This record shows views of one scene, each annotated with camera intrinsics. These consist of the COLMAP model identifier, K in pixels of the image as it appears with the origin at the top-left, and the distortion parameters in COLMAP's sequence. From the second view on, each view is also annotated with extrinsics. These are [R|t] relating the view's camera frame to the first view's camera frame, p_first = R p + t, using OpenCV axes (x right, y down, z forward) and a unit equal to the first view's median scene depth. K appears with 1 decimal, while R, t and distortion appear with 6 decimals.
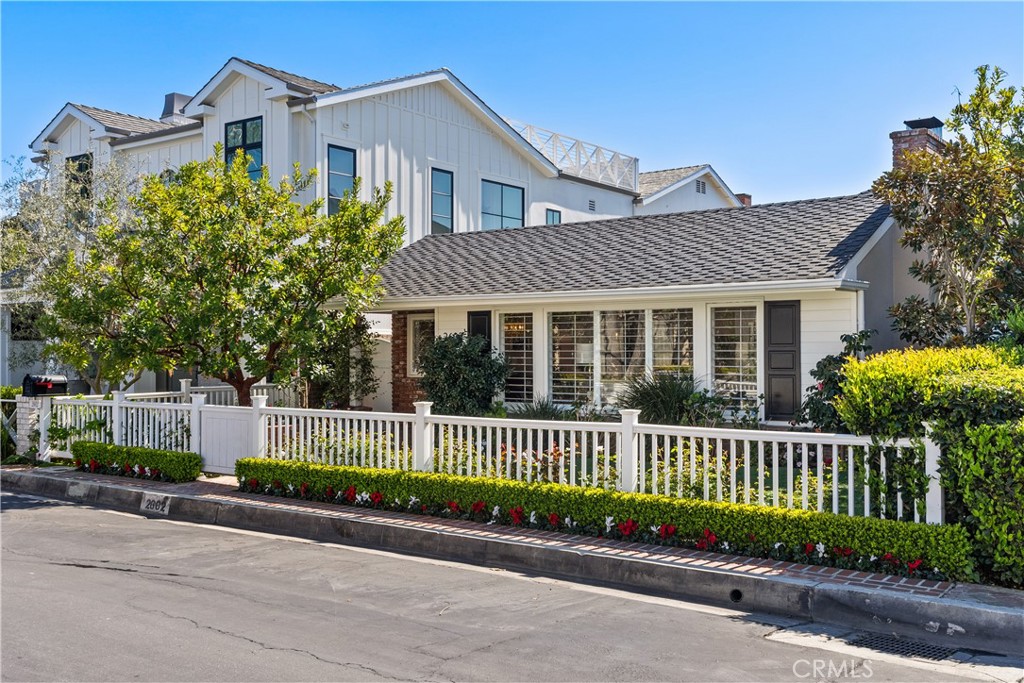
lens RADIAL K [[1021.6, 0, 511.6], [0, 1021.6, 338.3], [0, 0, 1]] dist [0.016418, 0.000000]
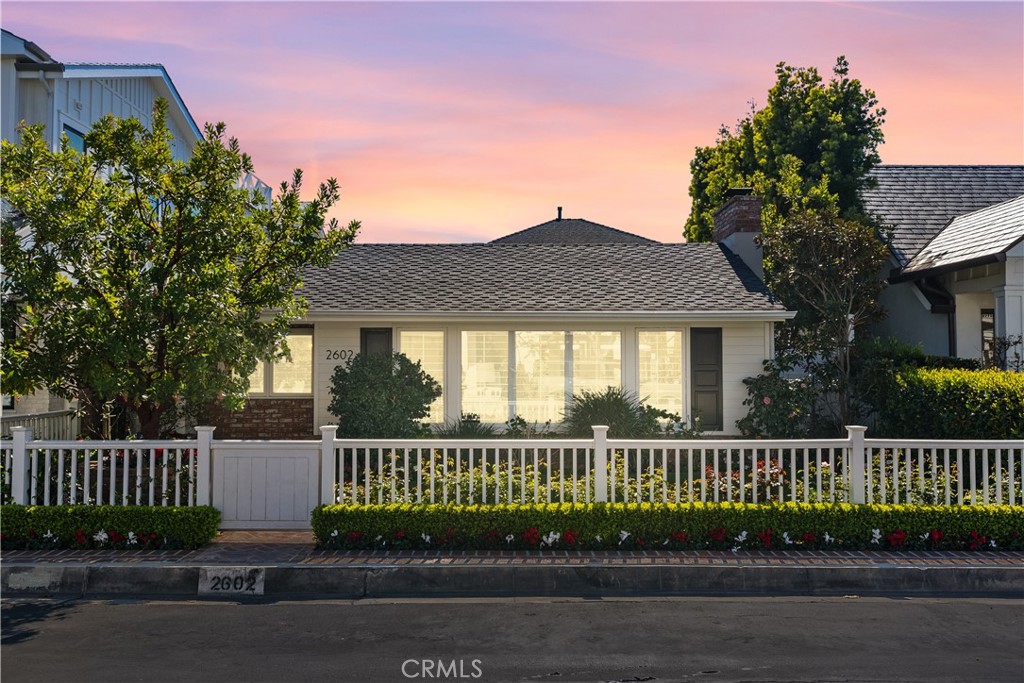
lens RADIAL K [[846.1, 0, 511.5], [0, 846.1, 347.1], [0, 0, 1]] dist [0.004336, 0.013031]
pose [[0.797753, 0.019414, 0.602671, -0.555555], [-0.009420, 0.999761, -0.019735, 0.007149], [-0.602910, 0.010066, 0.797745, 0.408326]]
